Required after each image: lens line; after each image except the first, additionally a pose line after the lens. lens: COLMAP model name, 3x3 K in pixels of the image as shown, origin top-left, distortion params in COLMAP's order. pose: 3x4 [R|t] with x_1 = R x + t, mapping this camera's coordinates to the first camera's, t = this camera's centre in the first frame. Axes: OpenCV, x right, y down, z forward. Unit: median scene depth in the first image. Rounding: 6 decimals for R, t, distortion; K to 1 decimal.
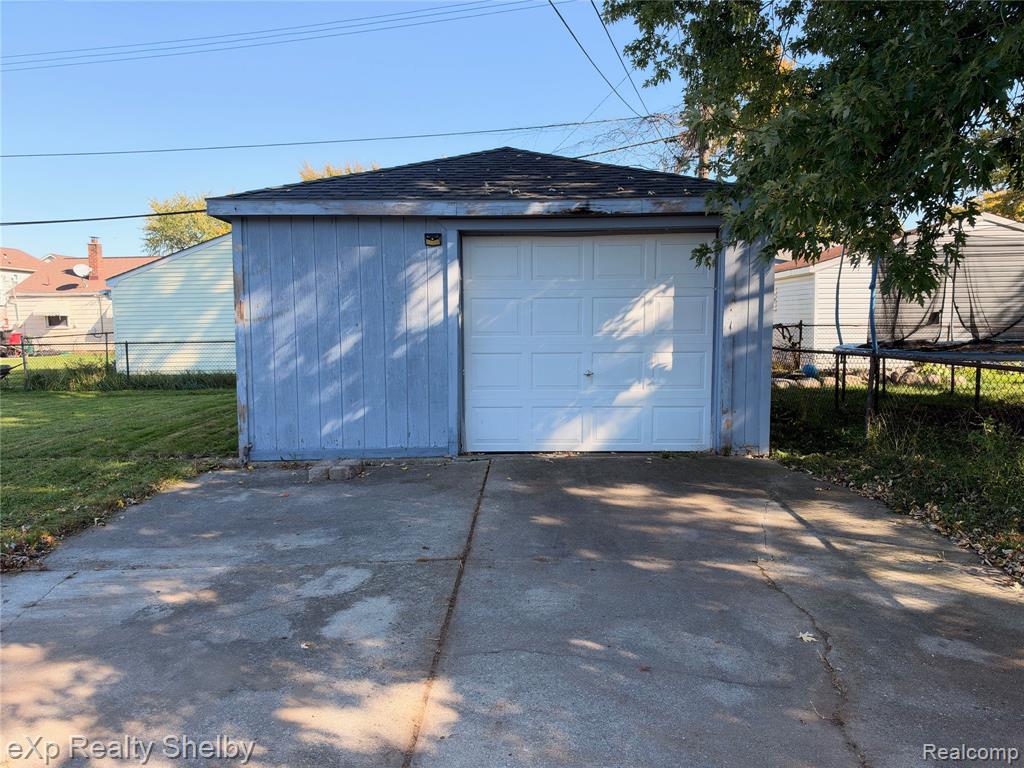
lens RADIAL K [[739.5, 0, 511.2], [0, 739.5, 387.3], [0, 0, 1]] dist [0.167826, -0.304921]
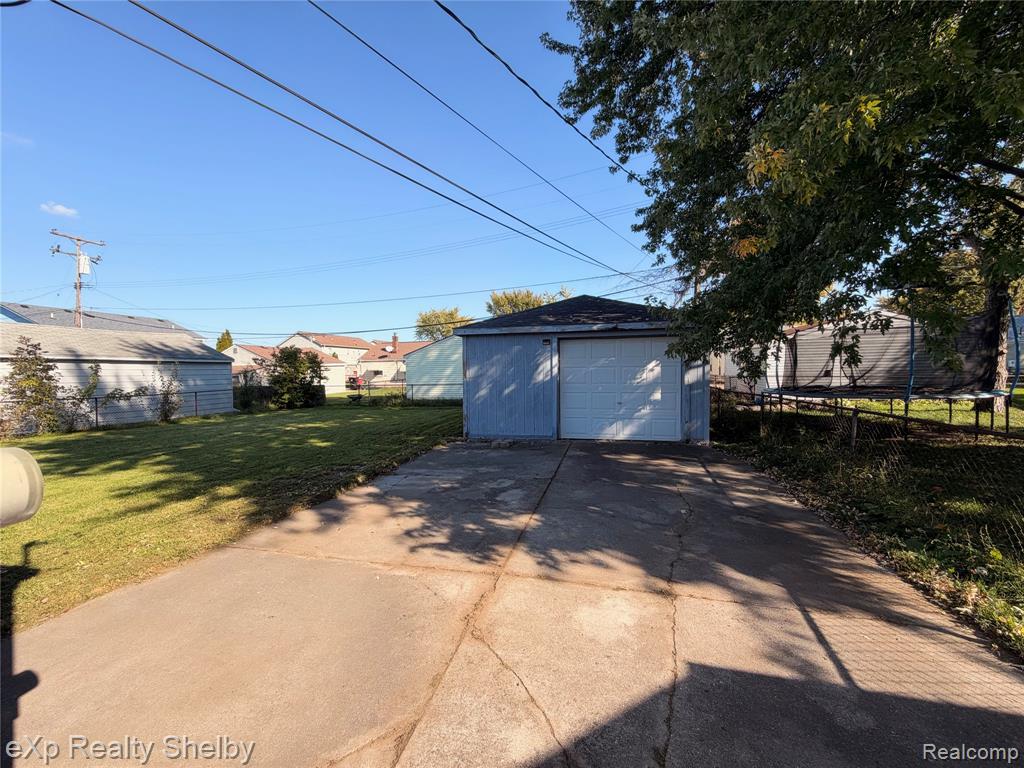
lens RADIAL K [[408.0, 0, 517.9], [0, 408.0, 382.7], [0, 0, 1]] dist [0.020466, -0.000026]
pose [[0.979800, 0.001944, -0.199972, 0.058525], [-0.013527, 0.998307, -0.056574, -0.005140], [0.199523, 0.058136, 0.978167, -0.219942]]
